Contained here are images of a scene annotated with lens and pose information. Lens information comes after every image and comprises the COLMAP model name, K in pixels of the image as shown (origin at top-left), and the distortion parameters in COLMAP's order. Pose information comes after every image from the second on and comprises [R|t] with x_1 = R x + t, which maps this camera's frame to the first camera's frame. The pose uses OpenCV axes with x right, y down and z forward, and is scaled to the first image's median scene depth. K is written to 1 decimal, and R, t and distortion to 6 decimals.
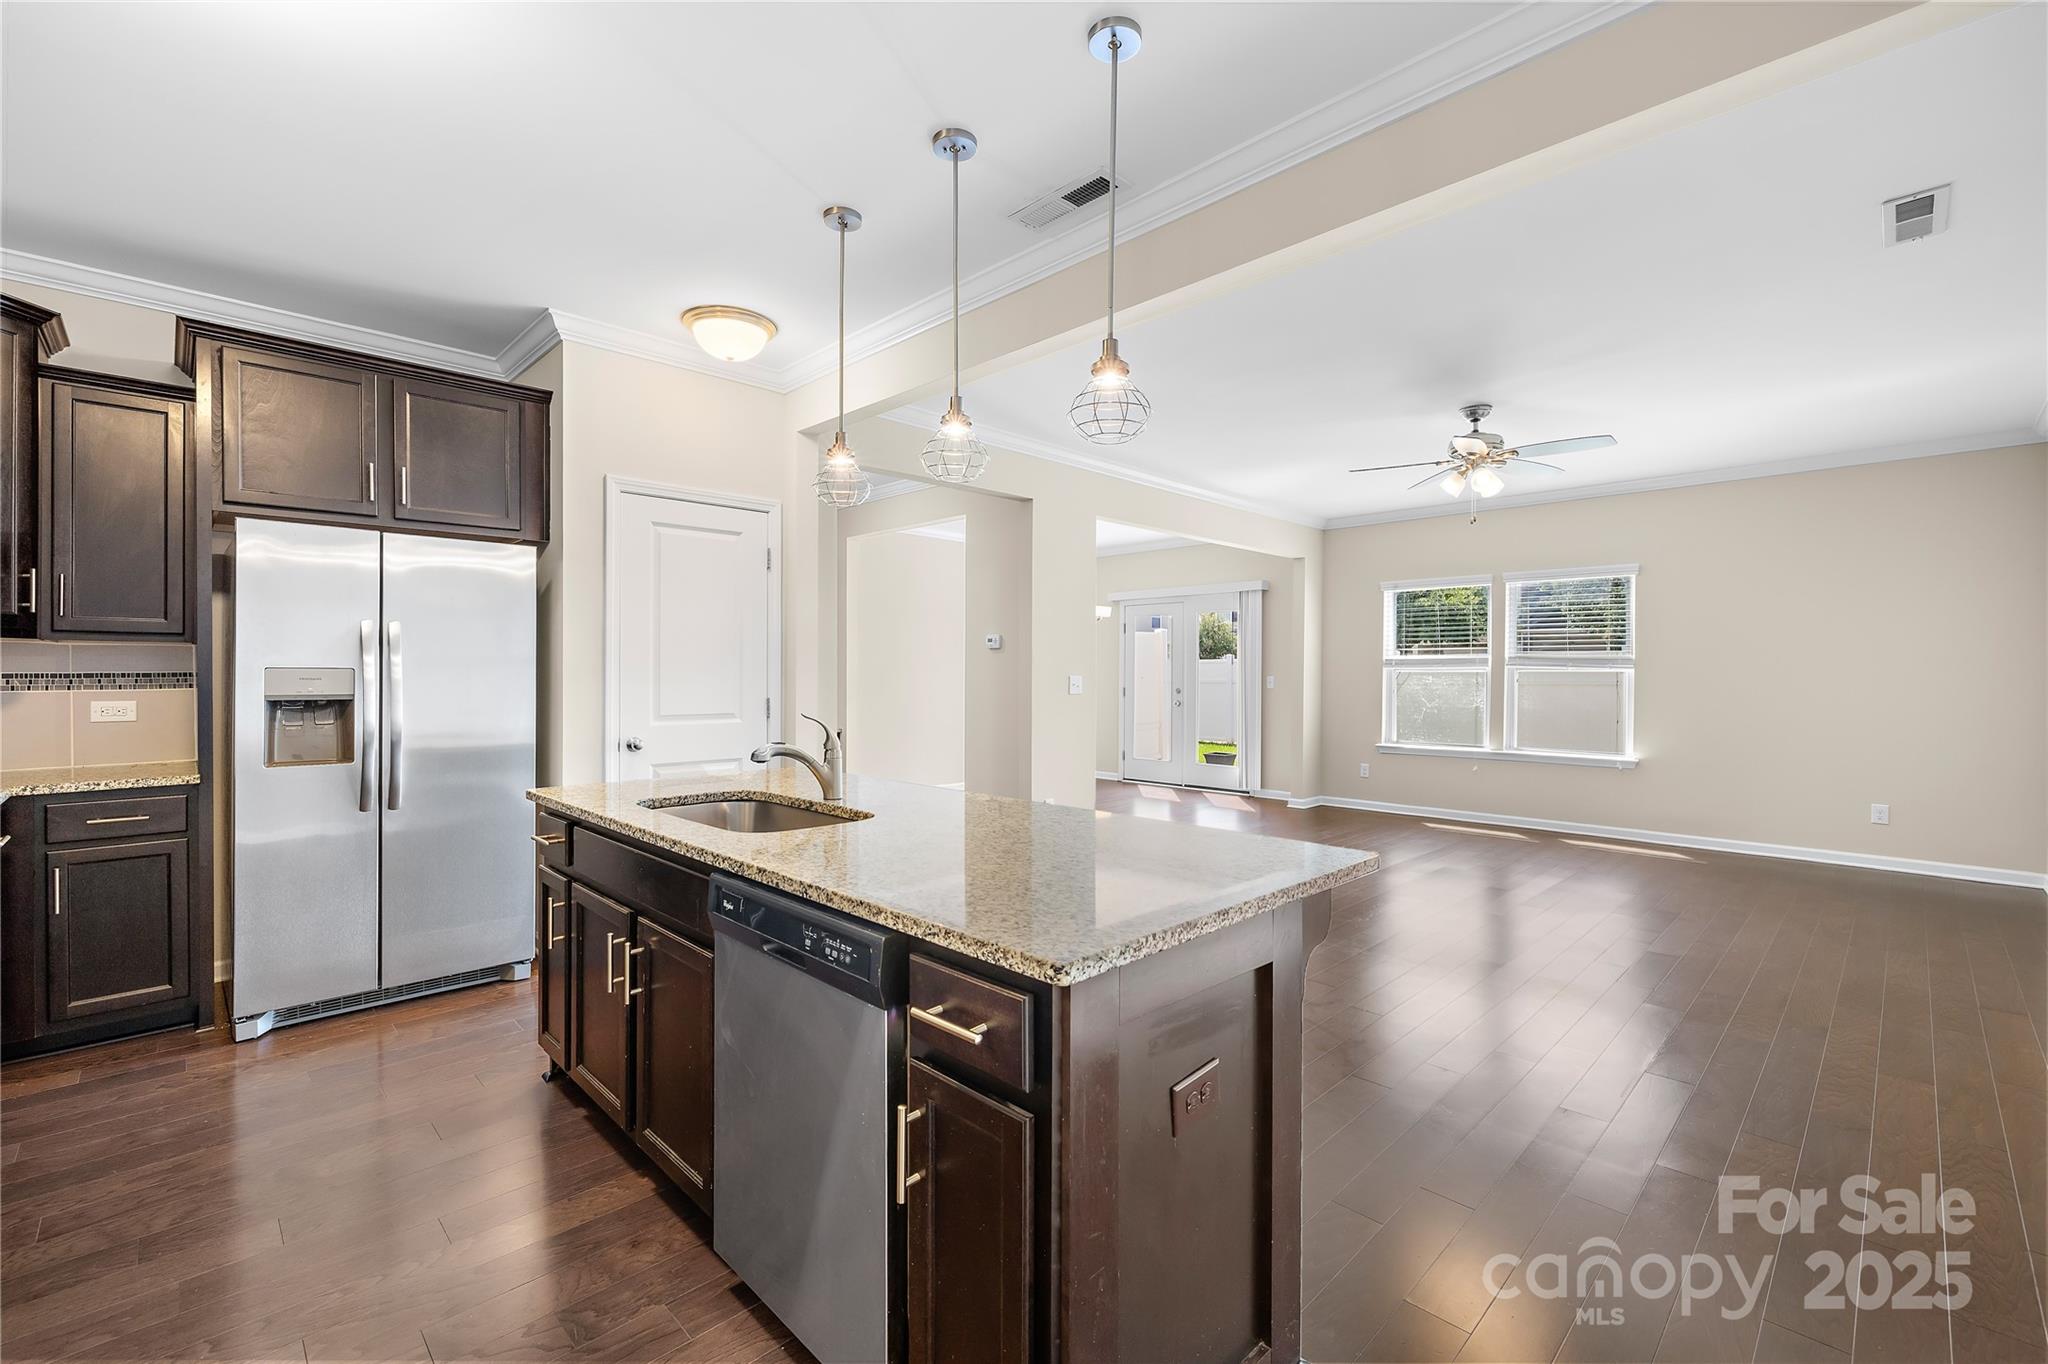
lens RADIAL K [[875.3, 0, 1024.0], [0, 875.3, 682.0], [0, 0, 1]] dist [0.000533, -0.000234]
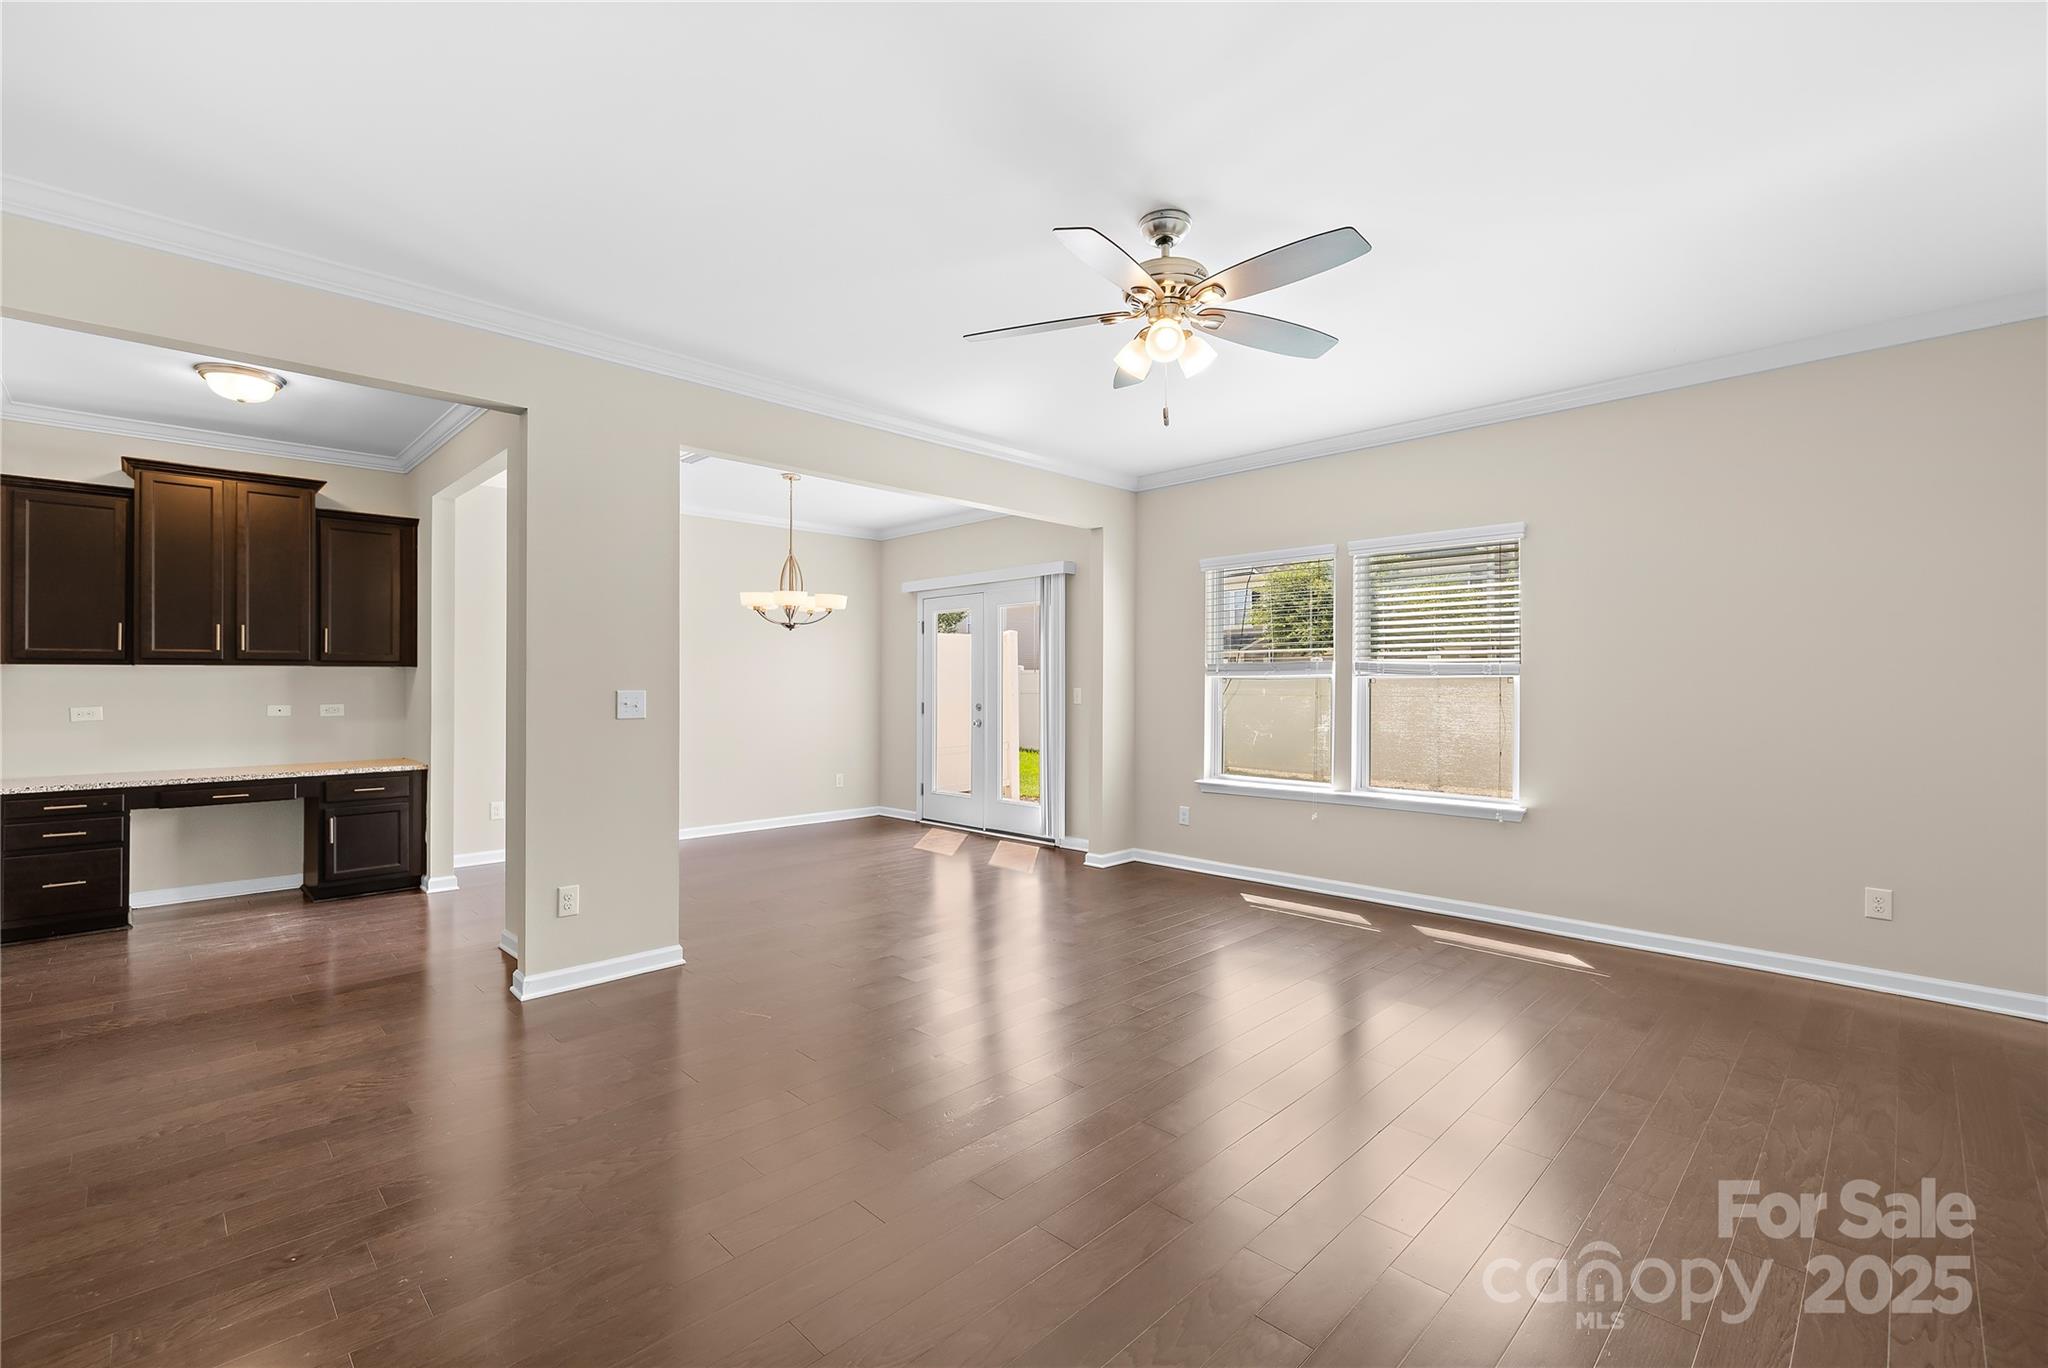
lens RADIAL K [[878.1, 0, 1028.0], [0, 878.1, 694.9], [0, 0, 1]] dist [0.000144, 0.000201]
pose [[0.999966, -0.006948, 0.004473, 0.246453], [0.006921, 0.999958, 0.006029, -0.005699], [-0.004515, -0.005998, 0.999972, 0.251626]]
